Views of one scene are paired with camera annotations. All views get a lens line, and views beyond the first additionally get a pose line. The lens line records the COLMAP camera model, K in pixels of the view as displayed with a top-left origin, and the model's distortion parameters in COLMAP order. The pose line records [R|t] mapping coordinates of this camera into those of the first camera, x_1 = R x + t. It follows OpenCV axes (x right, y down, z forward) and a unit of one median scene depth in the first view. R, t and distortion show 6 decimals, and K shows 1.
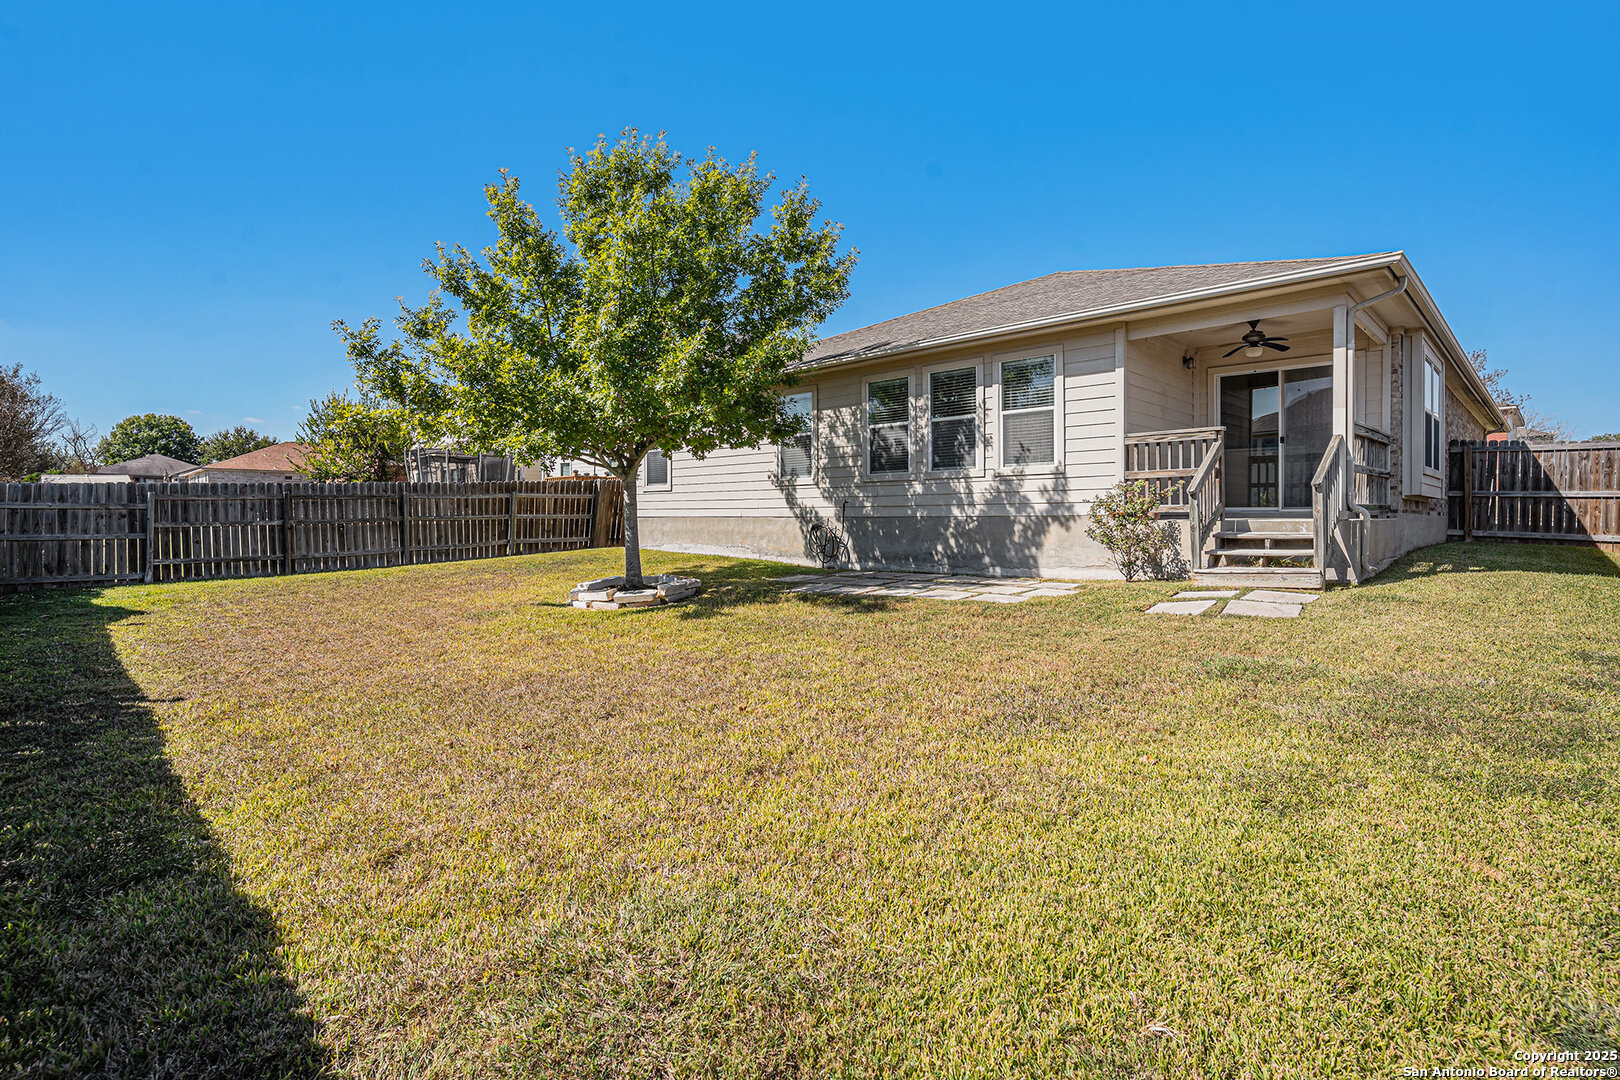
lens RADIAL K [[779.1, 0, 790.6], [0, 779.1, 527.1], [0, 0, 1]] dist [-0.062676, 0.050790]
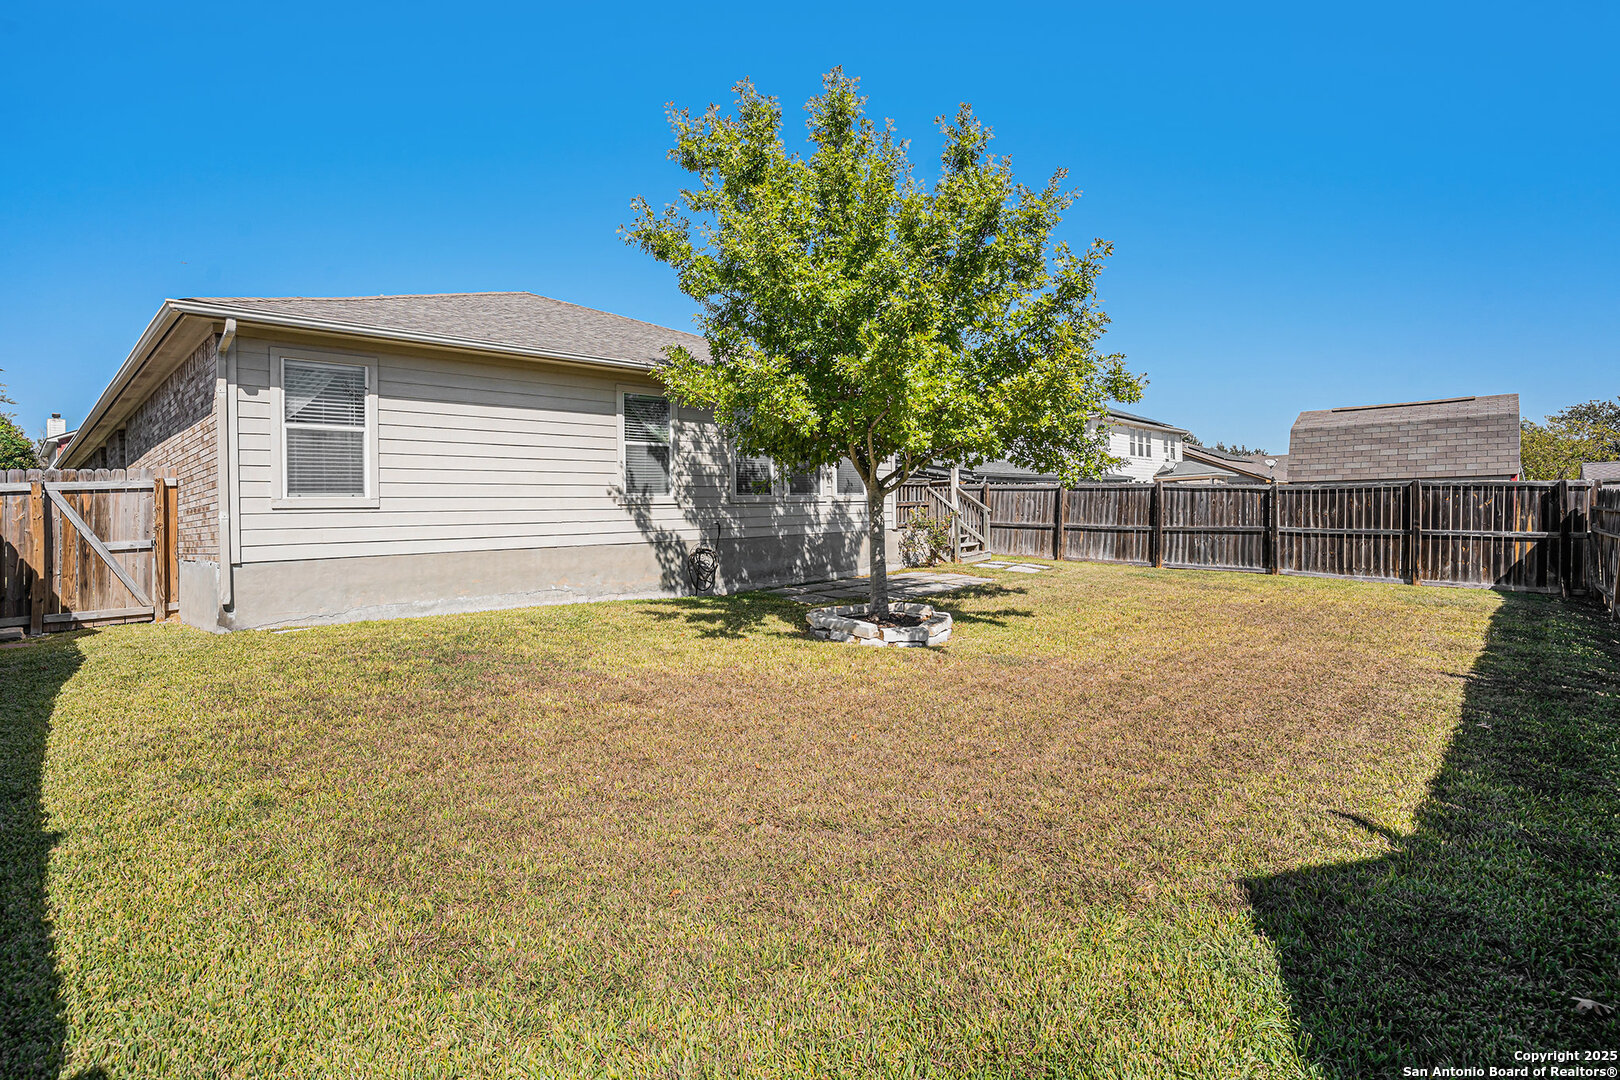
lens RADIAL K [[779.1, 0, 790.6], [0, 779.1, 527.1], [0, 0, 1]] dist [-0.062676, 0.050790]
pose [[-0.007321, 0.011824, 0.999903, -0.865072], [0.062667, 0.997970, -0.011342, -0.011564], [-0.998008, 0.062578, -0.008047, 0.904074]]
